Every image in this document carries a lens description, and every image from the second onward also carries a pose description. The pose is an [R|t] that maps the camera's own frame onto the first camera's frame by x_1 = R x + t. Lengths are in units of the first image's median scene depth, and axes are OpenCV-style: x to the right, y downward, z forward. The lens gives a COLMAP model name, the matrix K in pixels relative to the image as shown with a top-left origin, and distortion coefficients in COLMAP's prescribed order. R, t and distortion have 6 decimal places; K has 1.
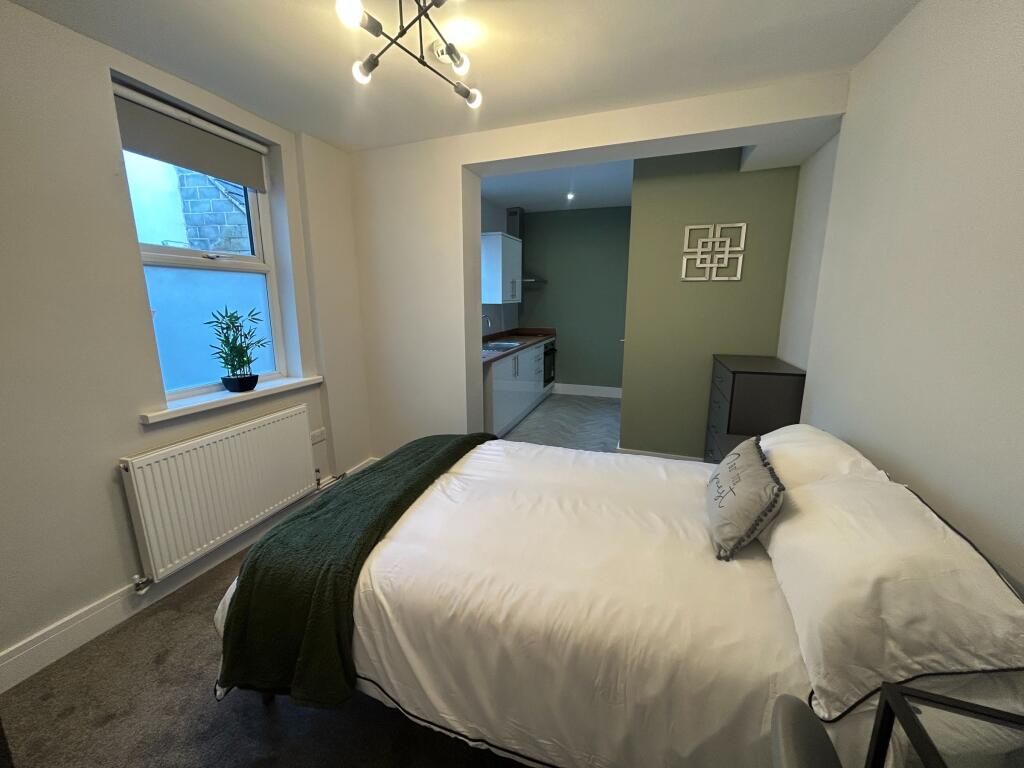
lens RADIAL K [[407.2, 0, 509.4], [0, 407.2, 388.1], [0, 0, 1]] dist [0.000739, 0.000546]
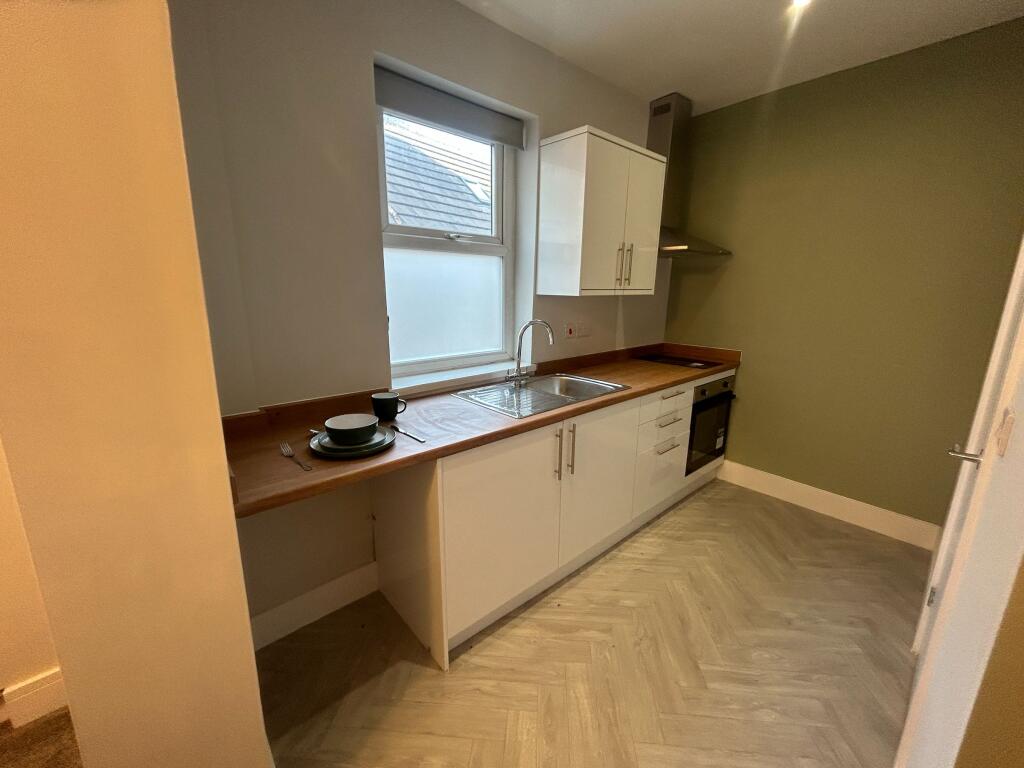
lens RADIAL K [[407.2, 0, 510.8], [0, 407.2, 378.3], [0, 0, 1]] dist [0.000739, 0.000546]
pose [[0.873613, 0.126165, -0.469982, 0.119278], [-0.127000, 0.991446, 0.030080, -0.105906], [0.469757, 0.033409, 0.882163, 0.502019]]
